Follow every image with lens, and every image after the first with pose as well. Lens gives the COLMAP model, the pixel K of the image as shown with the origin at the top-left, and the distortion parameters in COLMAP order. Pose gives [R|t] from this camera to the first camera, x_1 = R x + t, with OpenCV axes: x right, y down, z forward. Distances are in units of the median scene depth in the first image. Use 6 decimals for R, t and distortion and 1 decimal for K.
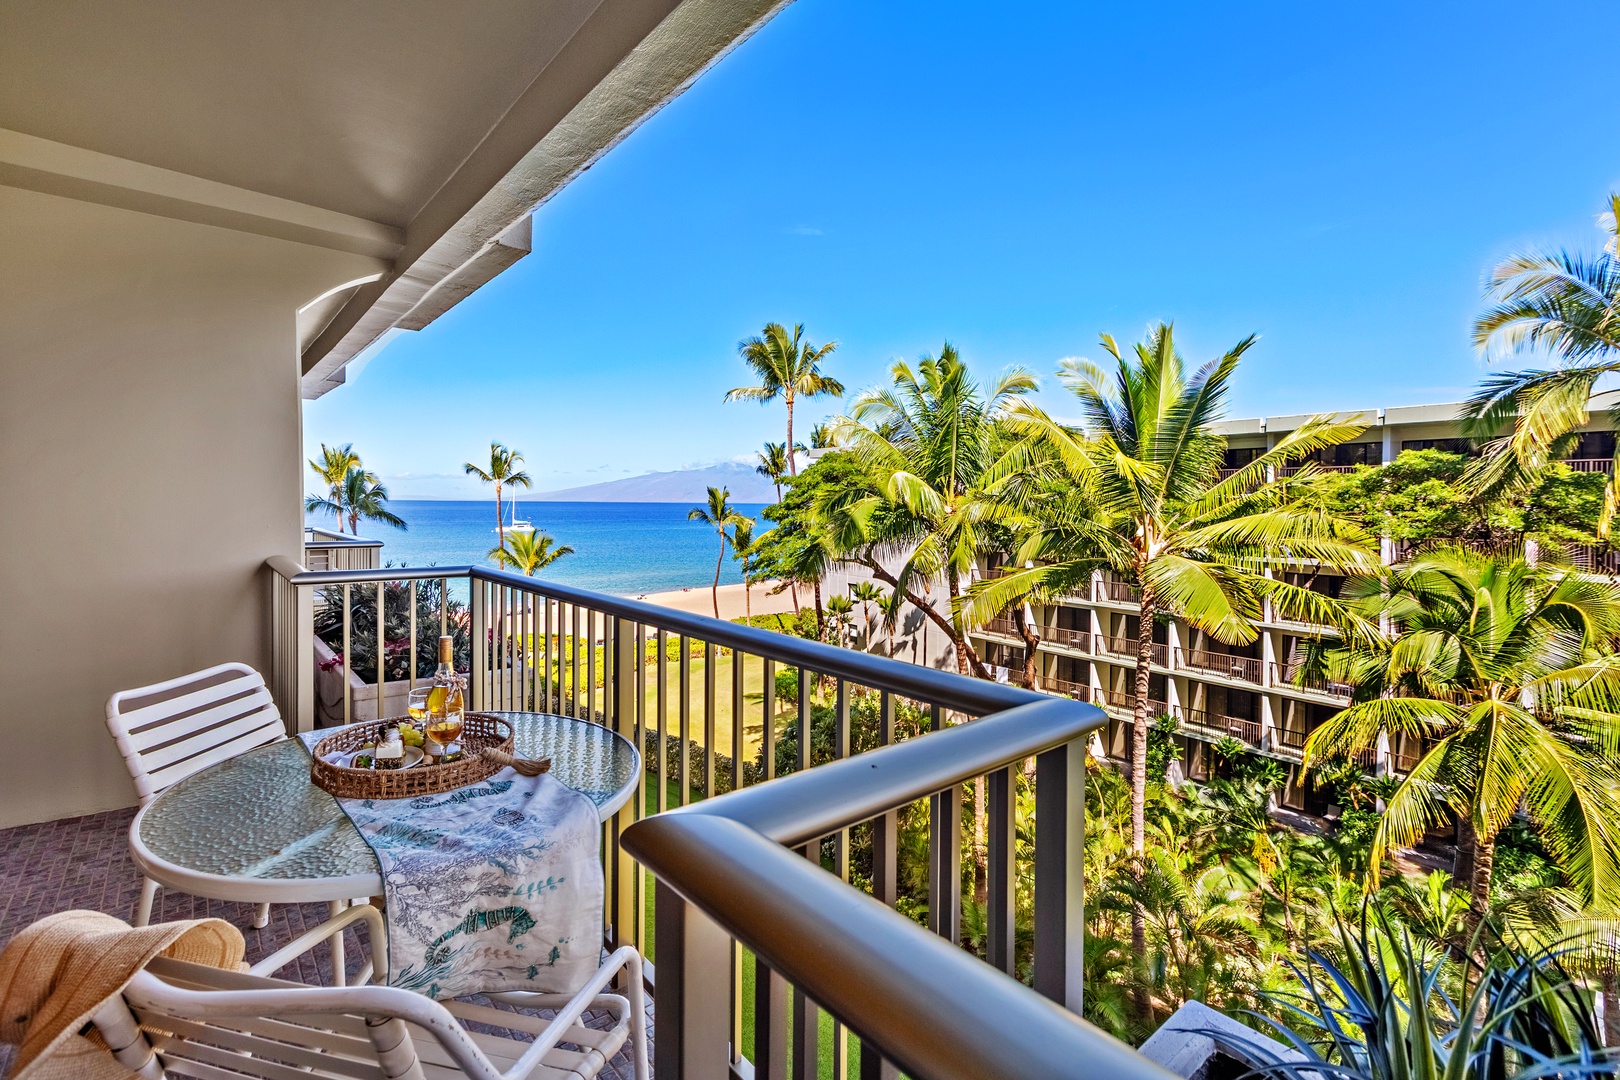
lens RADIAL K [[734.2, 0, 801.4], [0, 734.2, 525.1], [0, 0, 1]] dist [-0.000085, 0.000030]
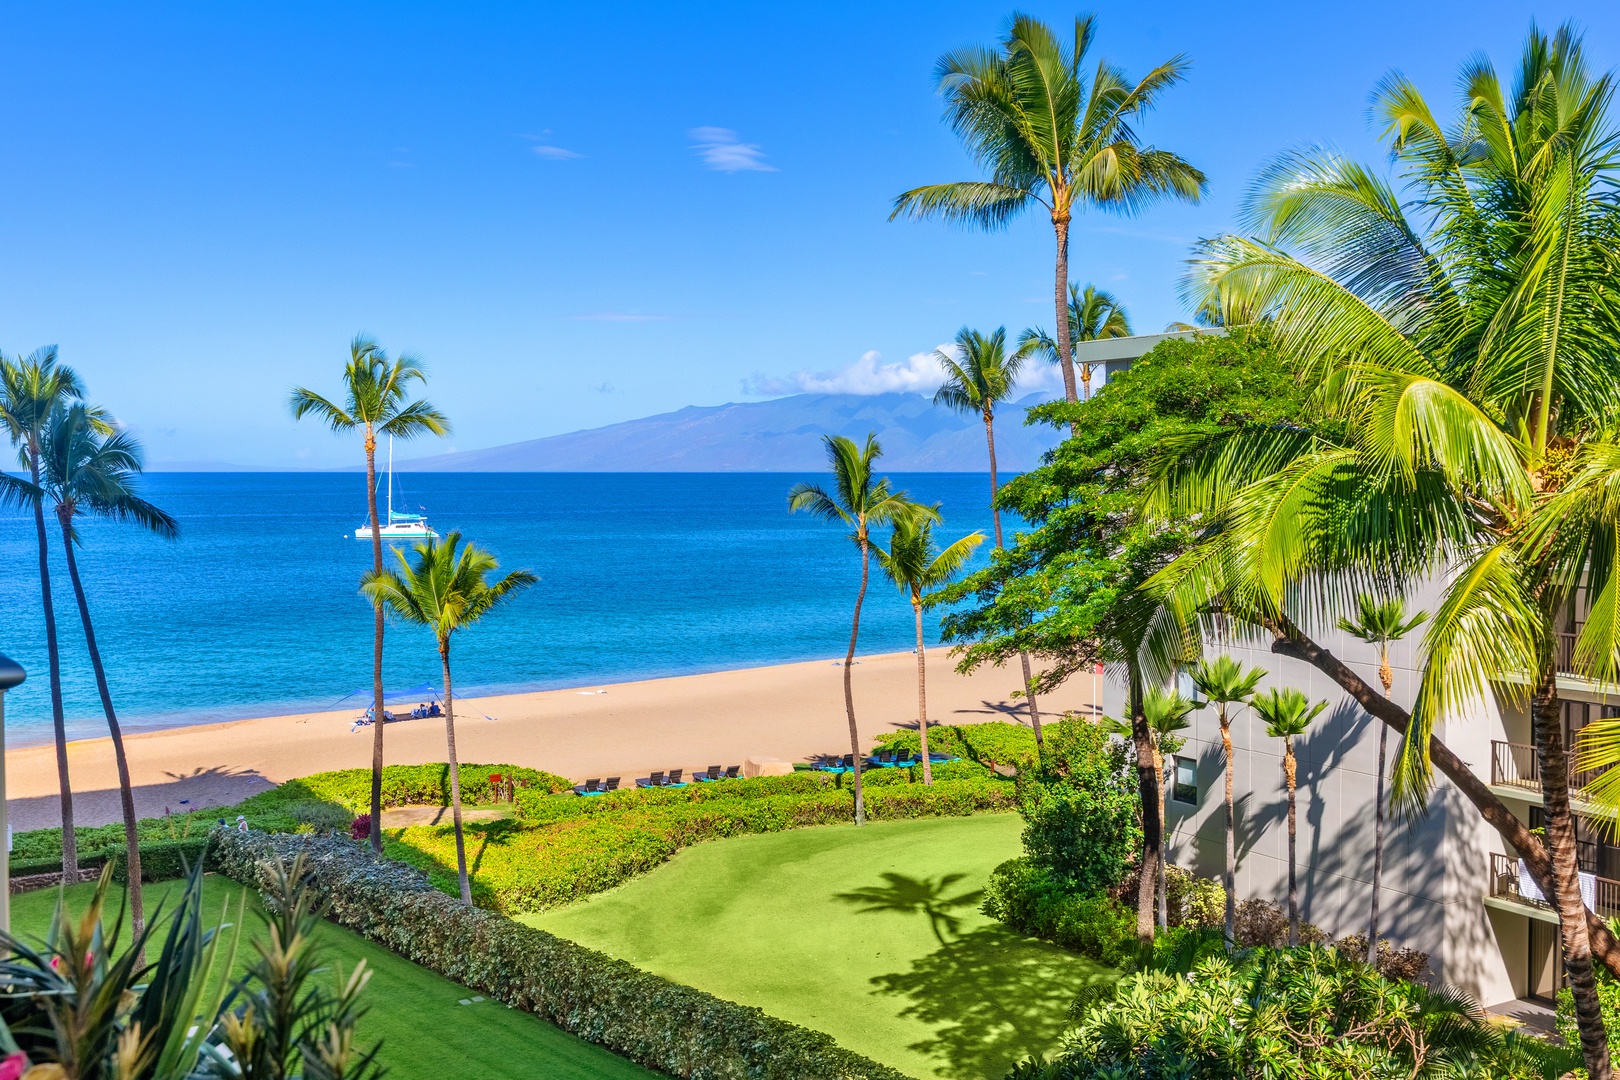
lens RADIAL K [[1513.2, 0, 809.9], [0, 1513.2, 606.6], [0, 0, 1]] dist [0.006121, 0.001549]
pose [[0.994522, 0.001403, -0.104517, -0.055820], [0.004676, 0.998312, 0.057897, -0.002590], [0.104422, -0.058068, 0.992836, 0.120904]]
